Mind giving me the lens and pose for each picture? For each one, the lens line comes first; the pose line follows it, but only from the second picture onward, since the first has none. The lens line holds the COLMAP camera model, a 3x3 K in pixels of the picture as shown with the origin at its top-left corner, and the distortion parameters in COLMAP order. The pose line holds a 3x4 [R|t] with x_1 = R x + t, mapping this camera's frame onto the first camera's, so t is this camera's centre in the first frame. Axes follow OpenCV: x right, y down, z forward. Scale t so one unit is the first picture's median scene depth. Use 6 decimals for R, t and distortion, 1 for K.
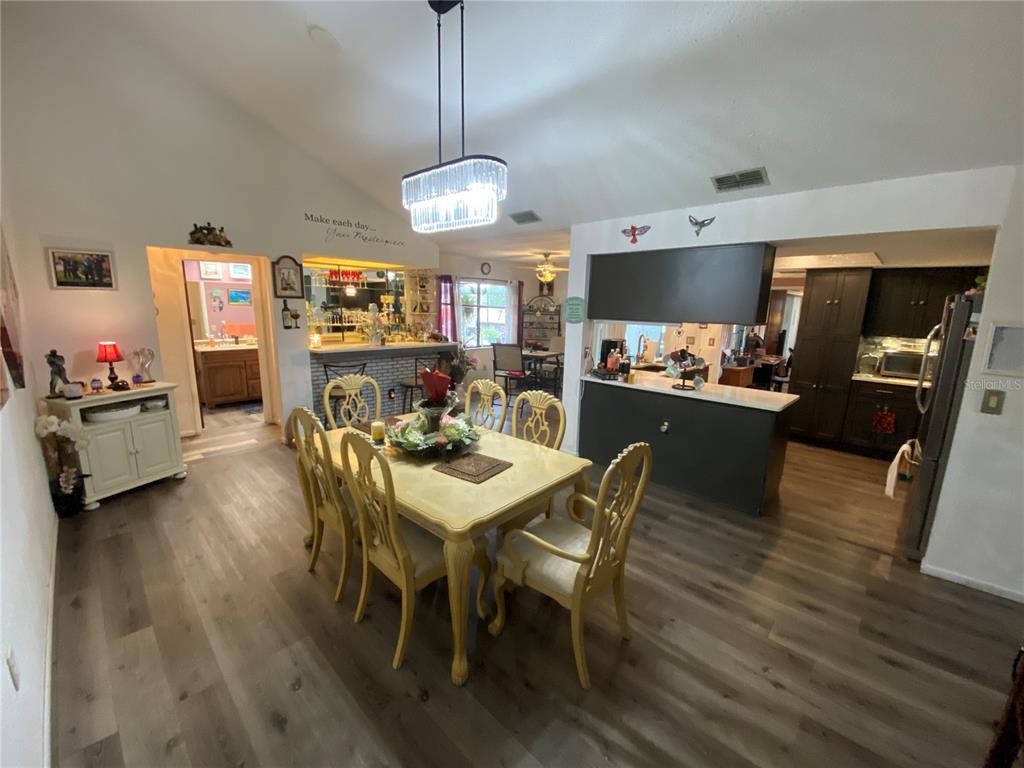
lens RADIAL K [[413.5, 0, 507.6], [0, 413.5, 385.3], [0, 0, 1]] dist [0.017483, -0.023492]
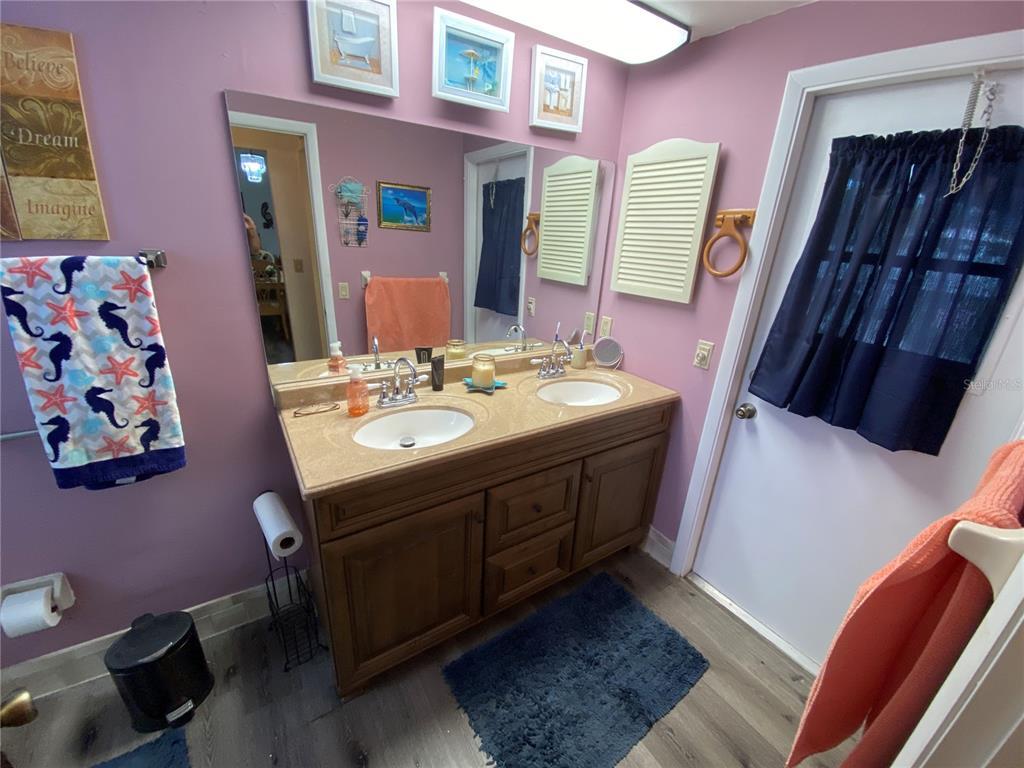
lens RADIAL K [[413.5, 0, 507.6], [0, 413.5, 385.3], [0, 0, 1]] dist [0.017483, -0.023492]
pose [[0.976516, 0.097660, -0.192037, -0.477775], [-0.067892, 0.985436, 0.155908, -0.120876], [0.204466, -0.139209, 0.968924, 0.645990]]
